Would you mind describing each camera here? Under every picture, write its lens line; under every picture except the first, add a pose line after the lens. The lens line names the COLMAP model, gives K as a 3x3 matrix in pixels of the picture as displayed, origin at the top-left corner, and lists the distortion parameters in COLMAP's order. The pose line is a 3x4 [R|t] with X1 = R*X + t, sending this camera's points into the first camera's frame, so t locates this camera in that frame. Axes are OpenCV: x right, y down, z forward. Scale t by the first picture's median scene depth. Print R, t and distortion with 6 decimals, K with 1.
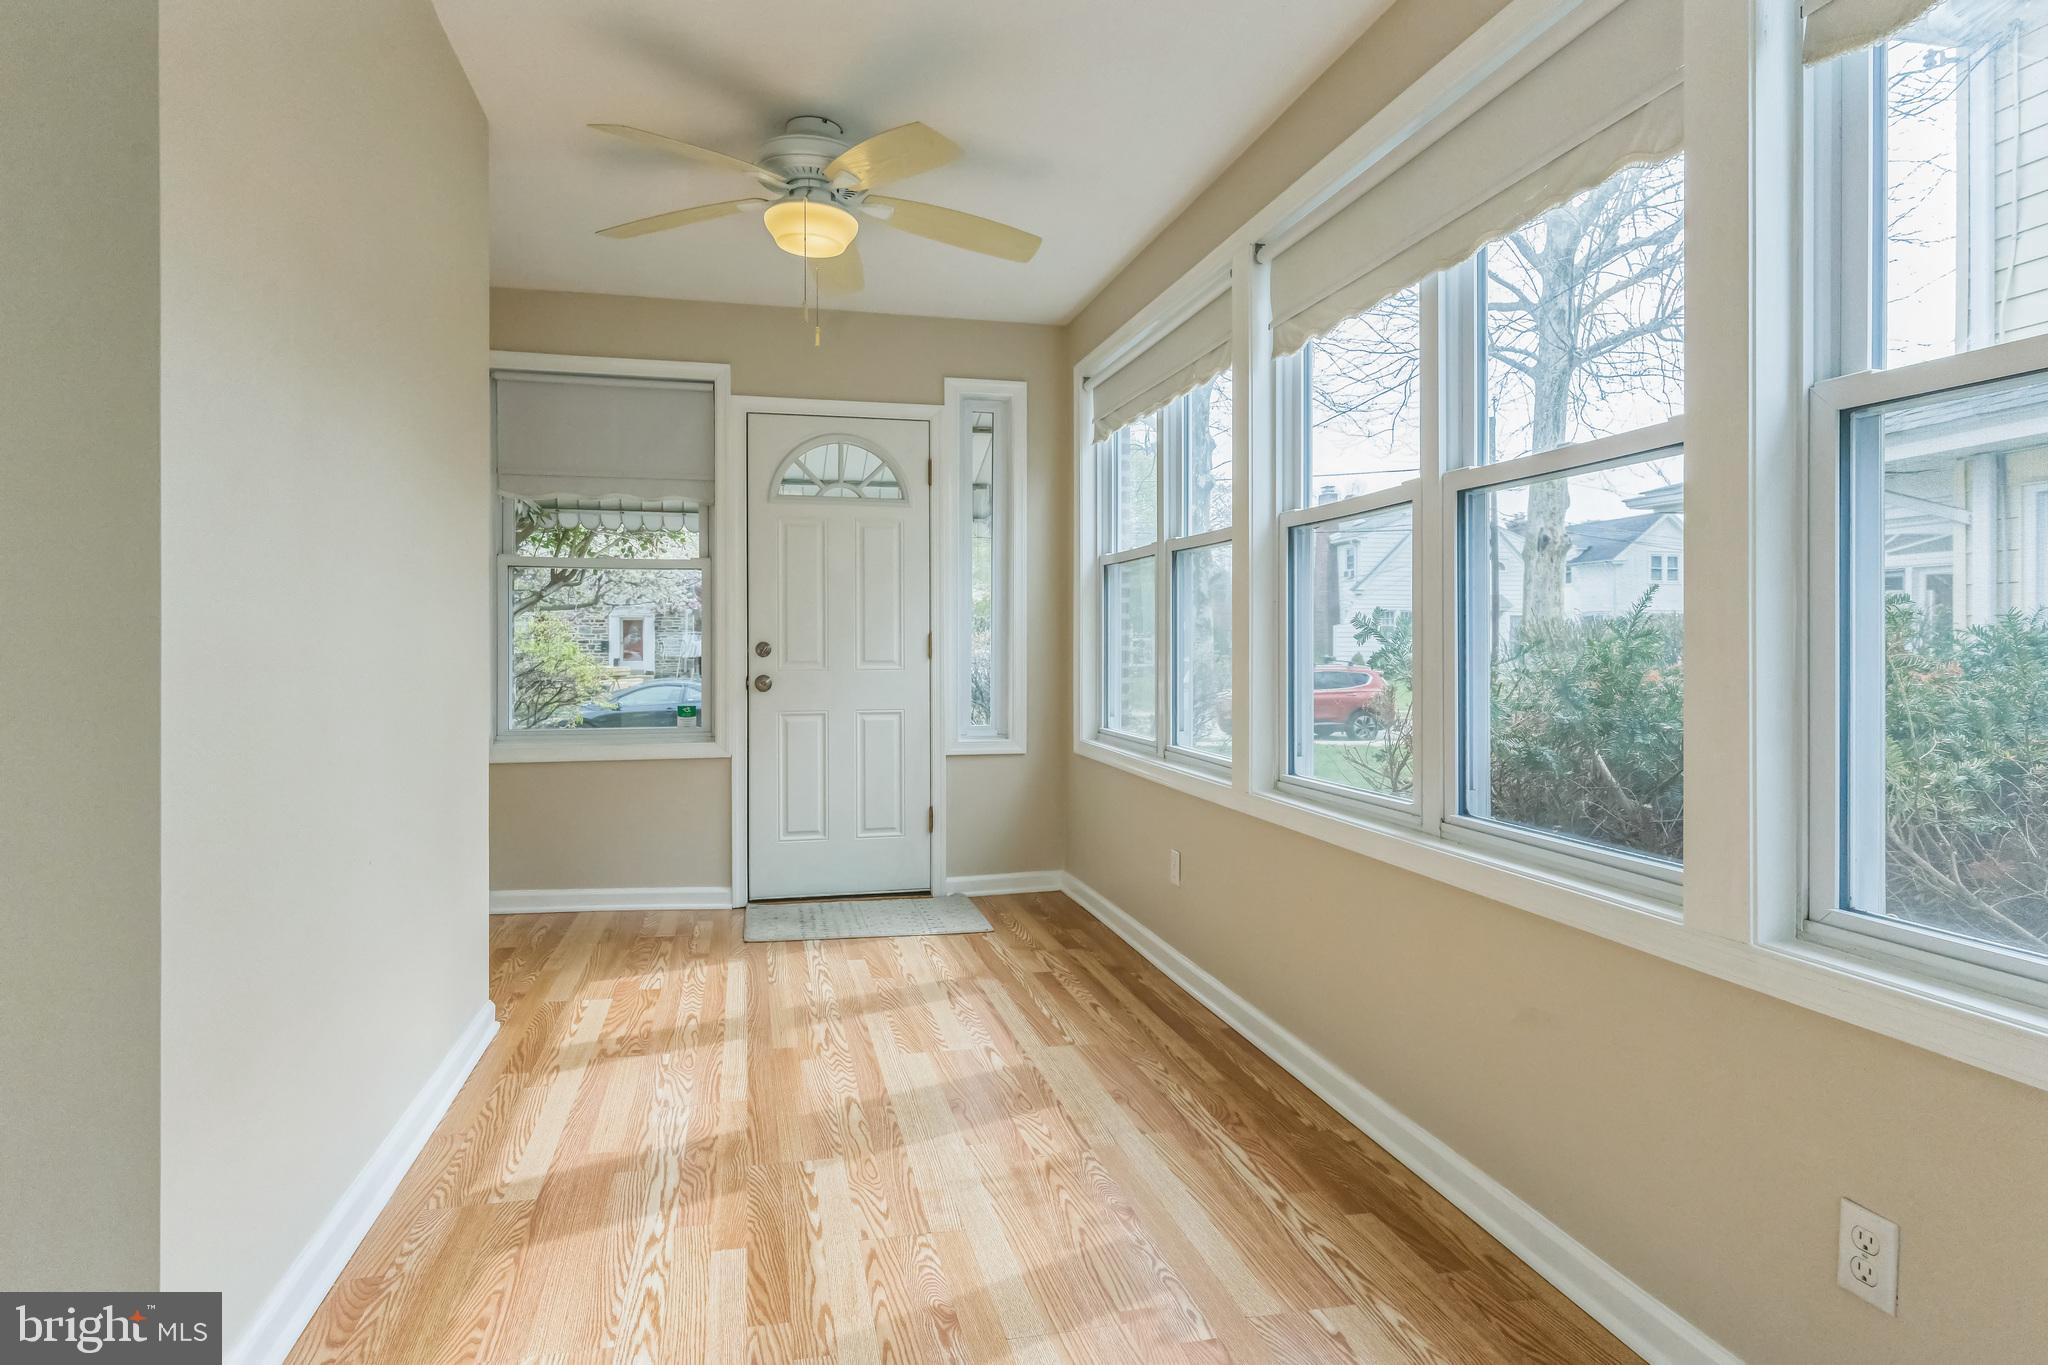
lens RADIAL K [[1139.9, 0, 1021.5], [0, 1139.9, 666.3], [0, 0, 1]] dist [0.002112, 0.000636]
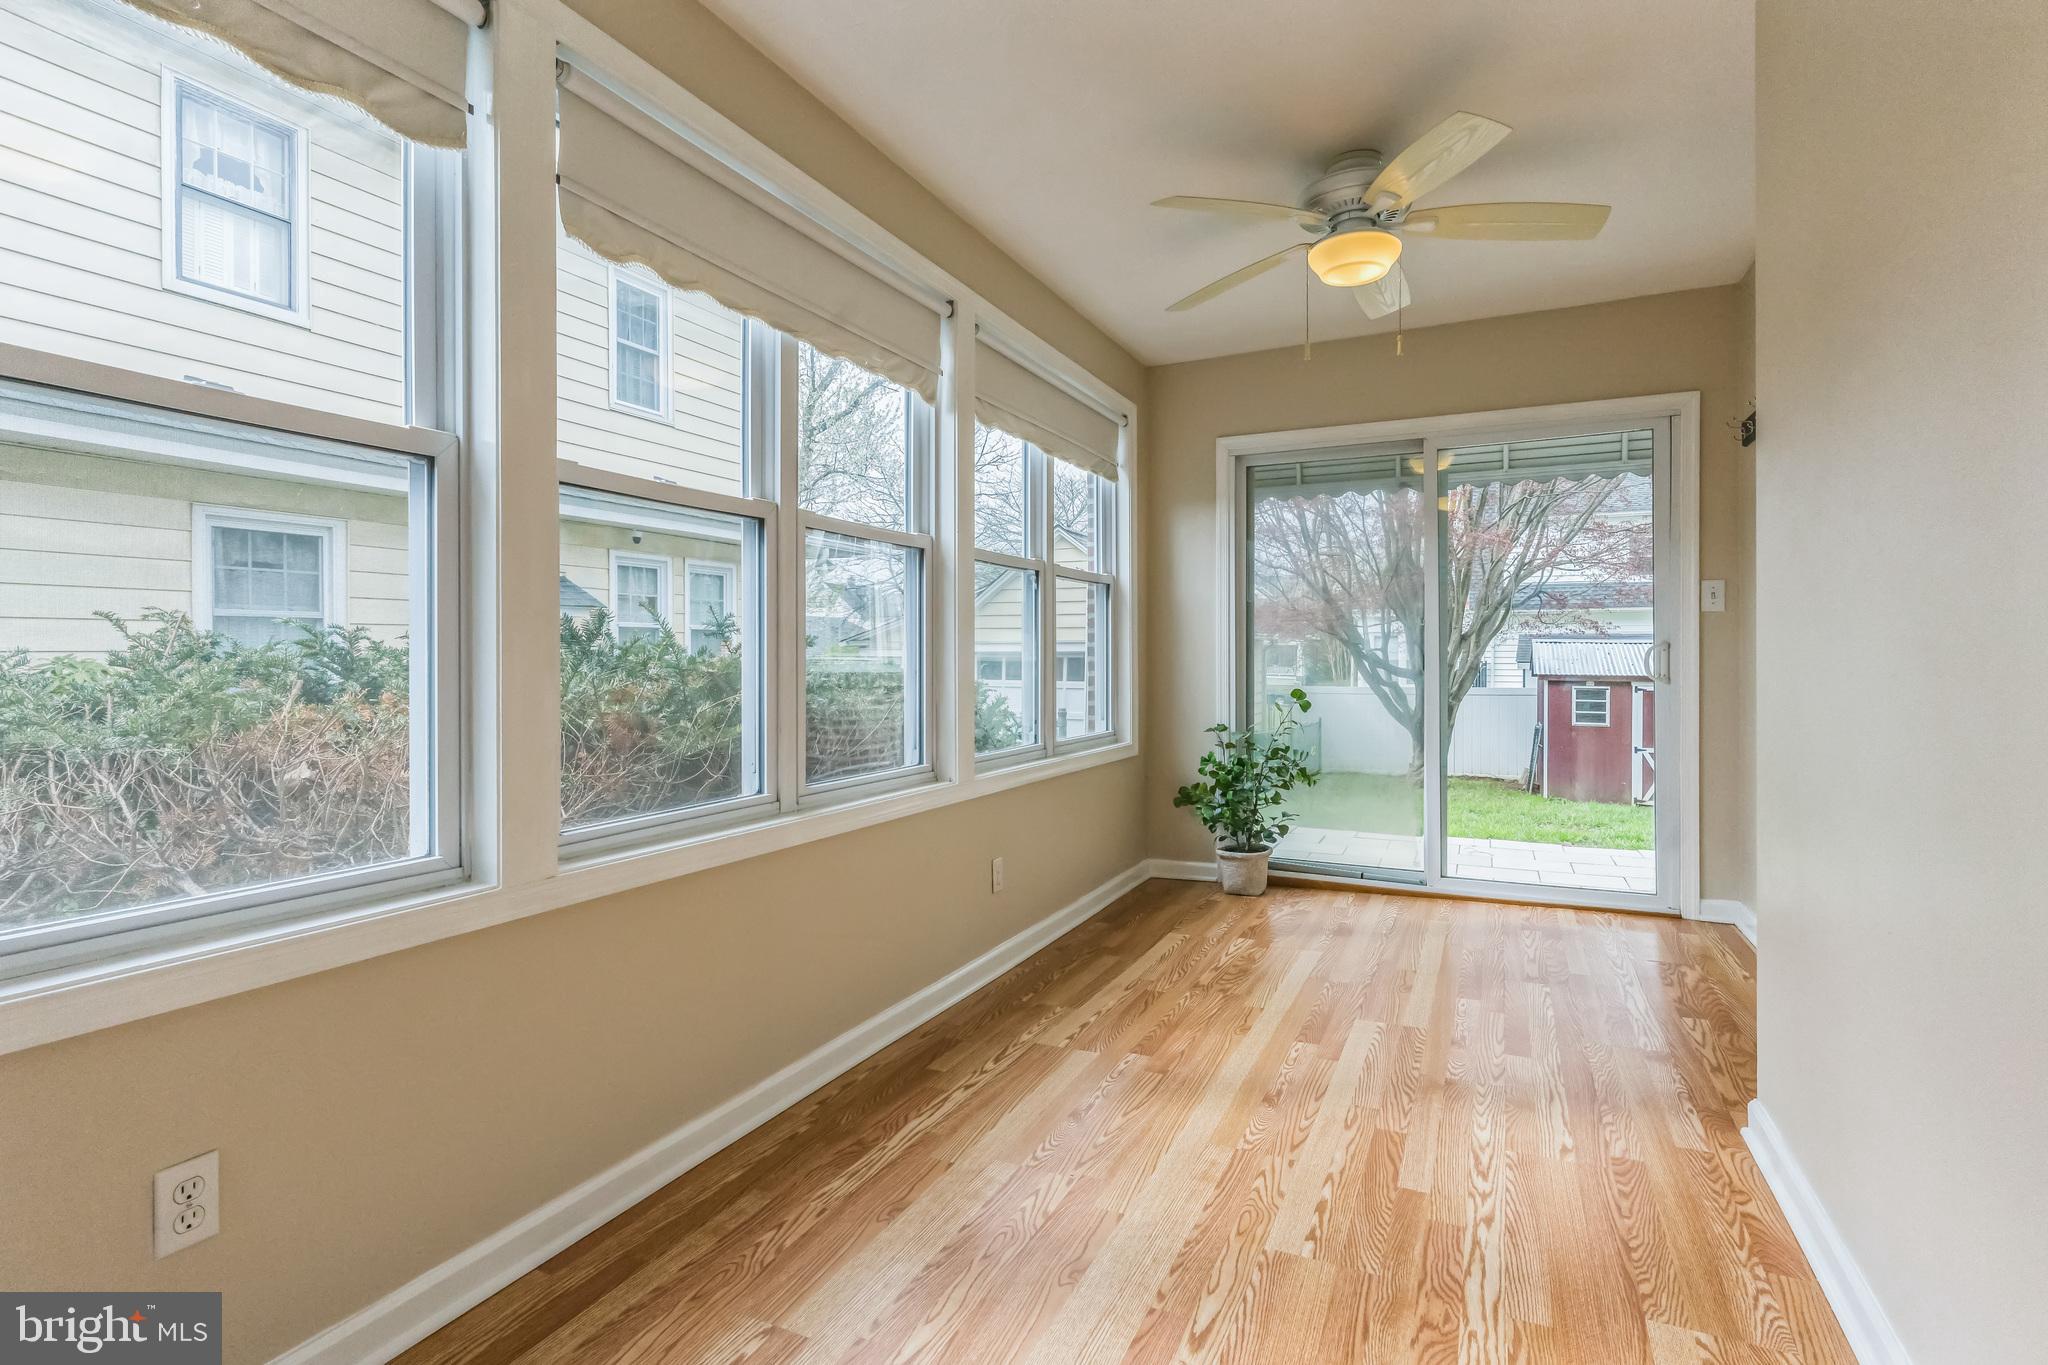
lens RADIAL K [[969.7, 0, 1021.9], [0, 969.7, 665.1], [0, 0, 1]] dist [0.000027, -0.000508]
pose [[-0.768922, -0.007738, 0.639296, -0.495802], [0.011933, 0.999579, 0.026451, -0.030502], [-0.639231, 0.027968, -0.768506, 1.721640]]
